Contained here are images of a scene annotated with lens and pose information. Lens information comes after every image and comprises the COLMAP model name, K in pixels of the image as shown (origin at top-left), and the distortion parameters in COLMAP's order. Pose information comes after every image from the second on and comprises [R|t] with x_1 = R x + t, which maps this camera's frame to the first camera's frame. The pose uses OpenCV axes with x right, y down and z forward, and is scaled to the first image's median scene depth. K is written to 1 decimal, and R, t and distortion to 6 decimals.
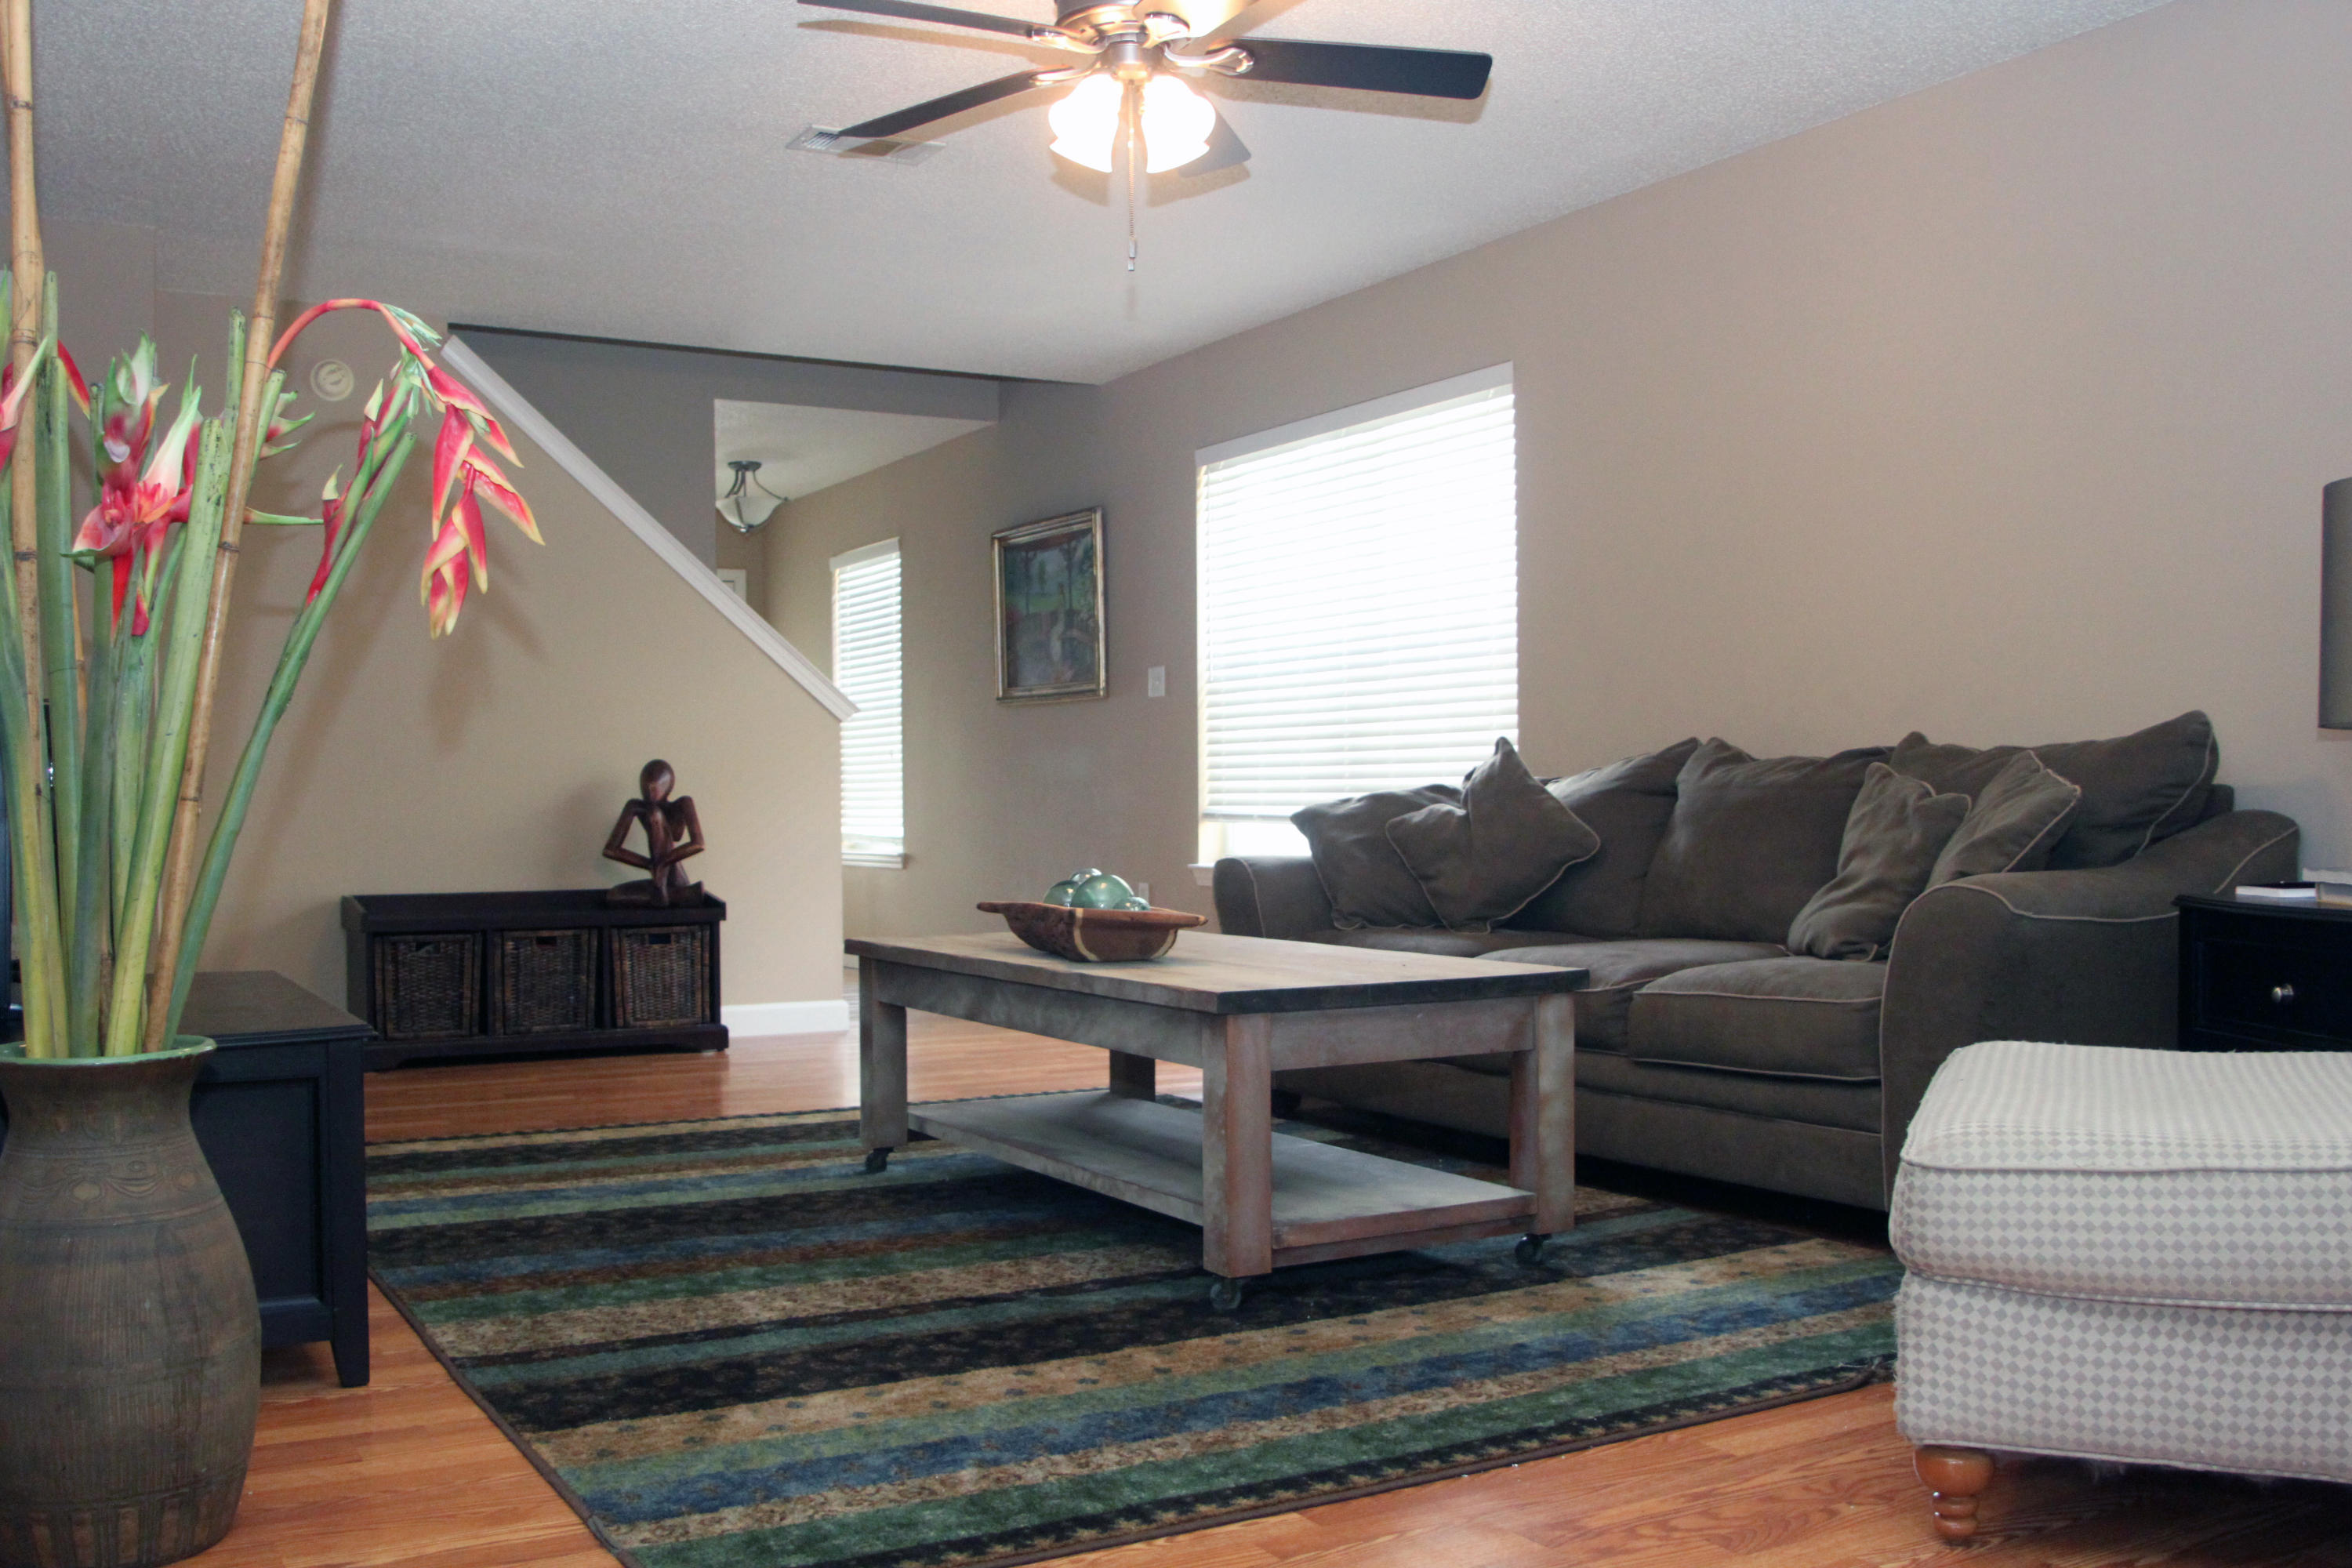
lens RADIAL K [[2168.1, 0, 1147.1], [0, 2168.1, 782.6], [0, 0, 1]] dist [-0.106575, 0.023993]
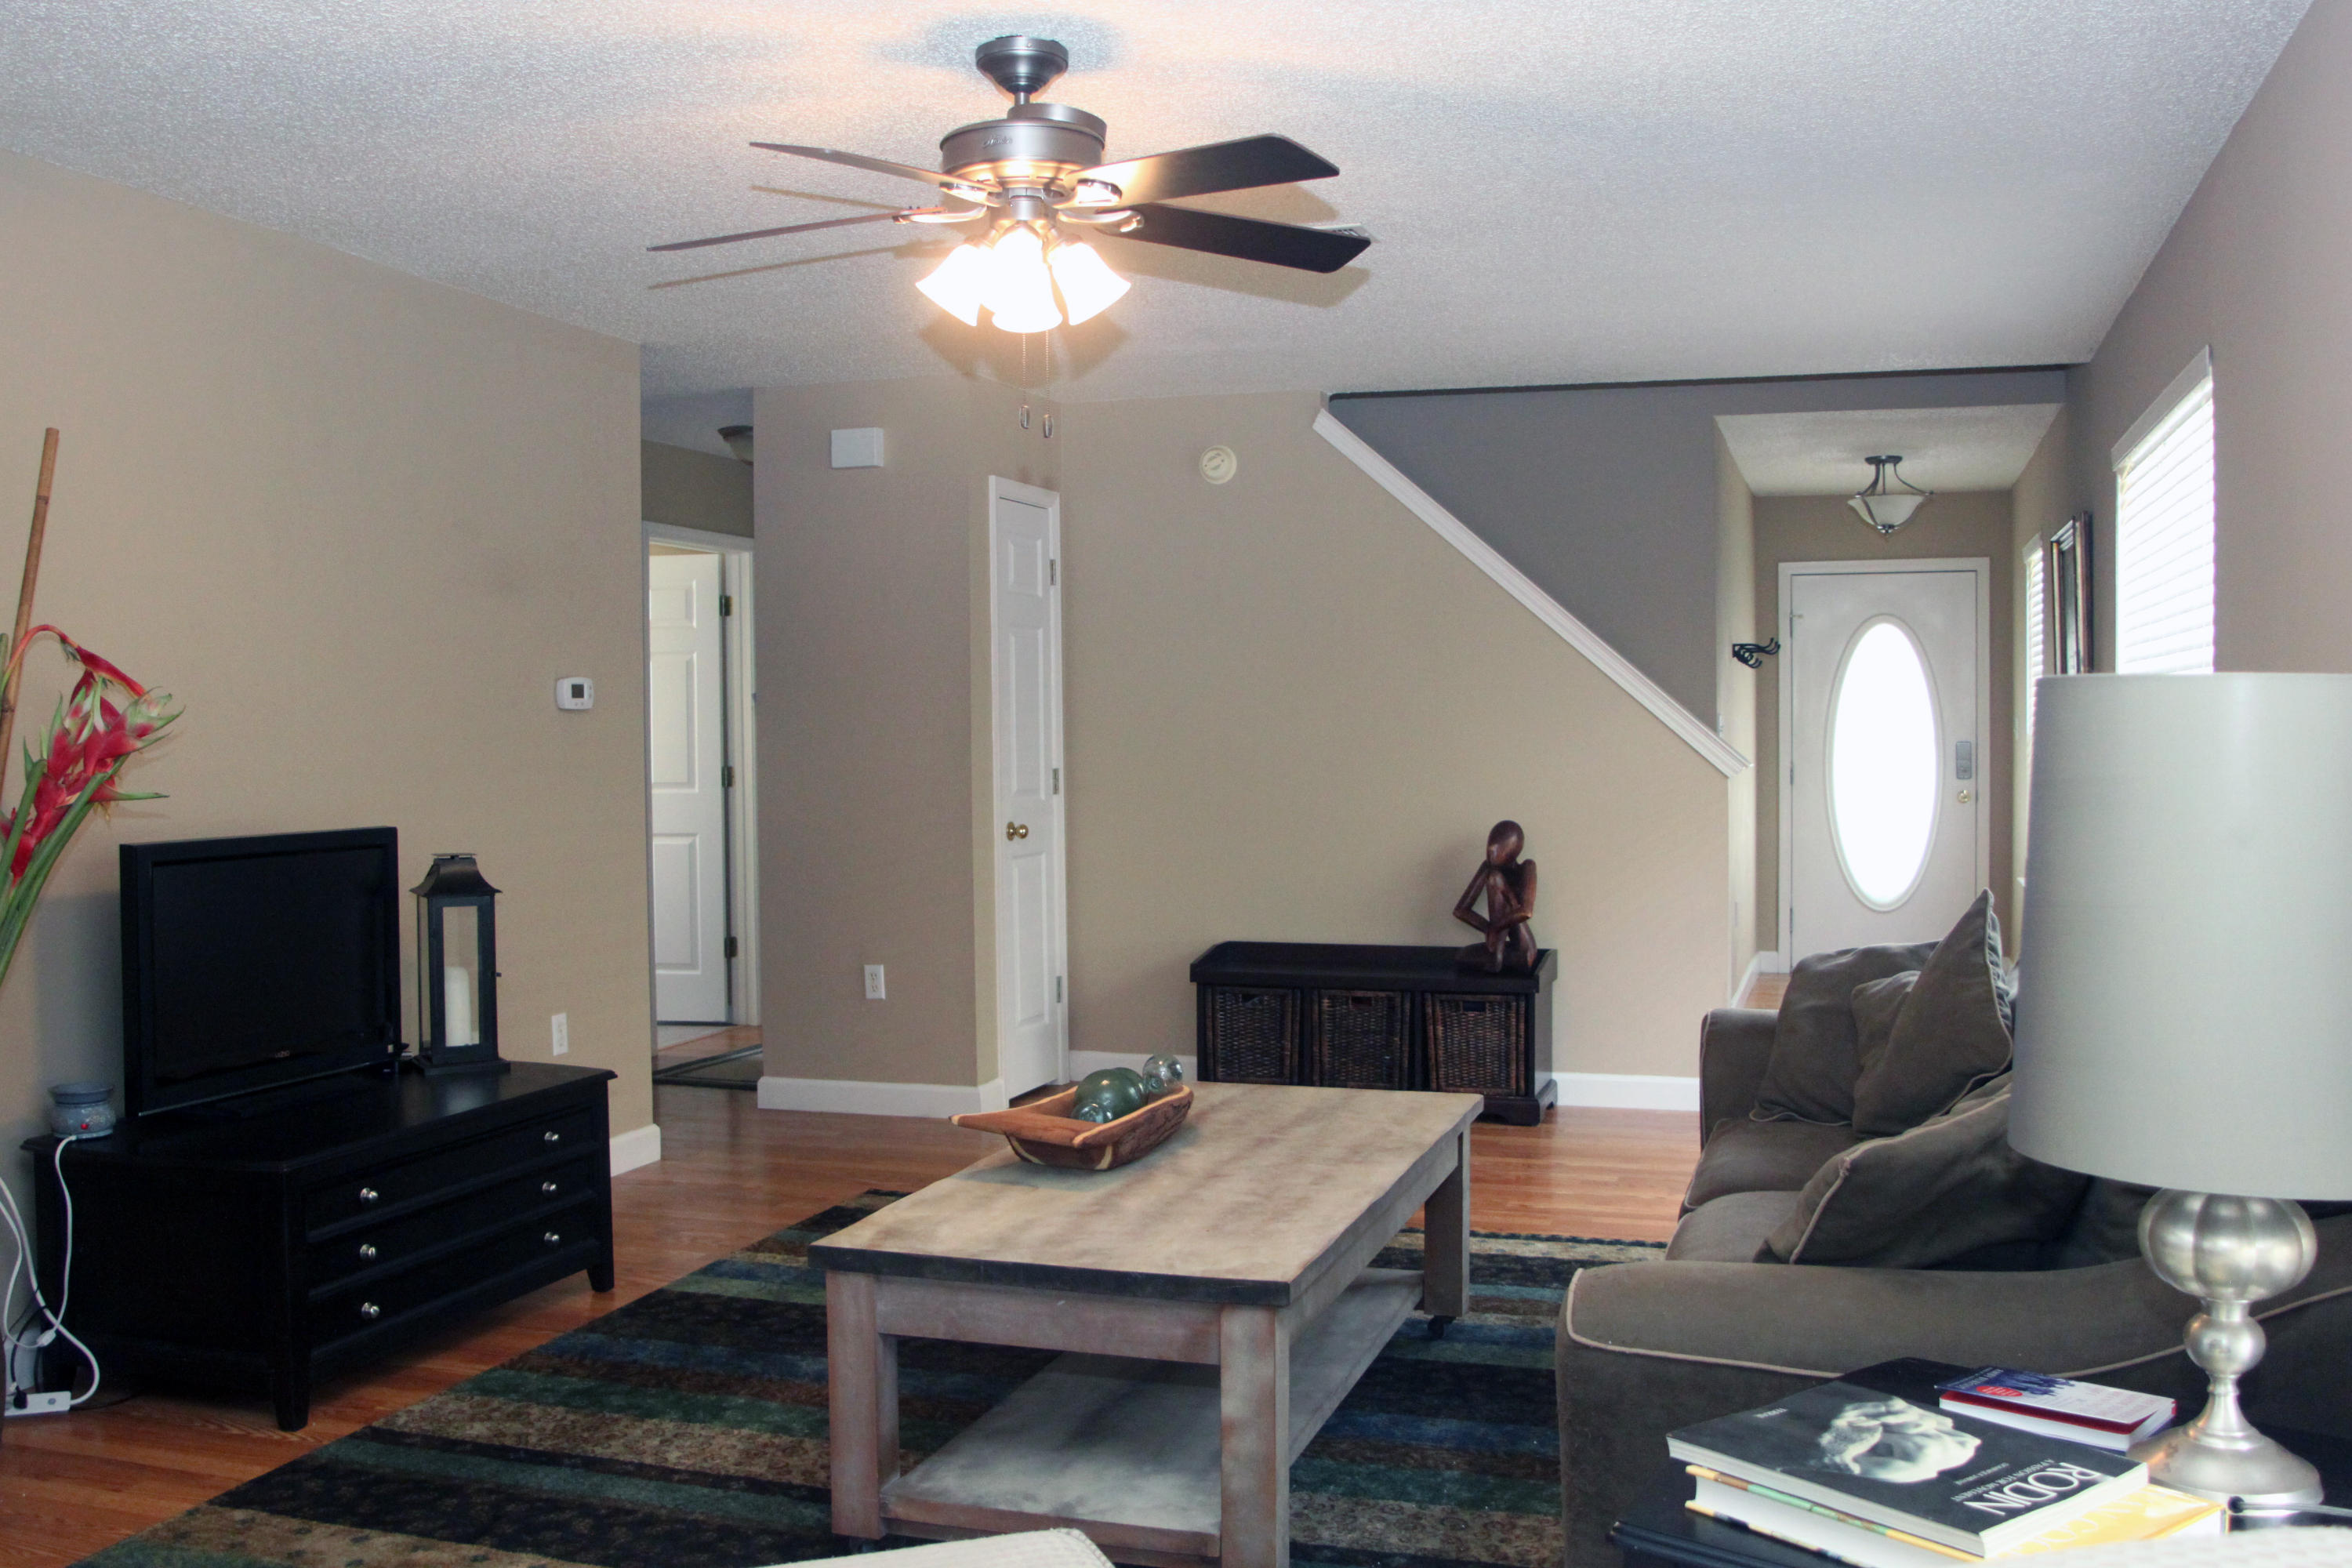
lens RADIAL K [[2168.1, 0, 1147.1], [0, 2168.1, 782.6], [0, 0, 1]] dist [-0.106575, 0.023993]
pose [[0.673425, 0.023462, -0.738883, 0.417329], [0.007824, 0.999214, 0.038859, -0.072345], [0.739214, -0.031950, 0.672713, 0.232833]]
